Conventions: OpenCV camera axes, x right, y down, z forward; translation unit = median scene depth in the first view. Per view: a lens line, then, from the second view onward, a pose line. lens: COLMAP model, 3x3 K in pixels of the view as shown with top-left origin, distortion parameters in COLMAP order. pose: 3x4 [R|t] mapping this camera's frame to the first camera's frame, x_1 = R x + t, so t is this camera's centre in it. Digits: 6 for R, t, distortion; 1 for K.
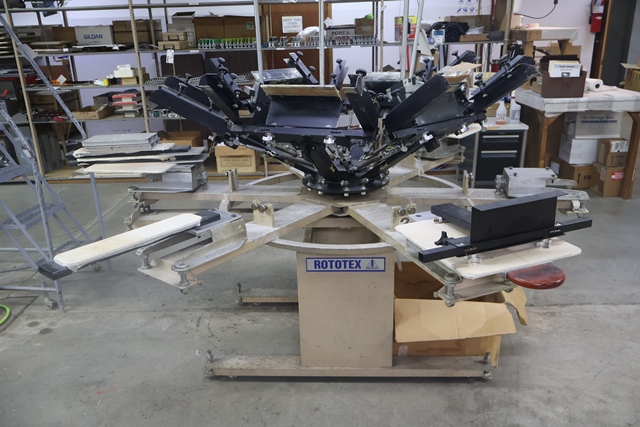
lens RADIAL K [[533.5, 0, 320.3], [0, 533.5, 211.8], [0, 0, 1]] dist [-0.003854, 0.004922]
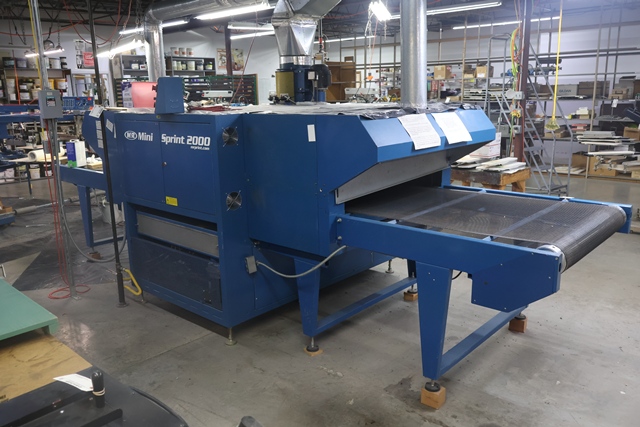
lens RADIAL K [[533.5, 0, 321.6], [0, 533.5, 214.3], [0, 0, 1]] dist [-0.003854, 0.004922]
pose [[0.756585, 0.158898, -0.634295, 0.127428], [-0.217699, 0.975898, -0.015197, 0.258305], [0.616592, 0.149583, 0.772942, -0.757598]]
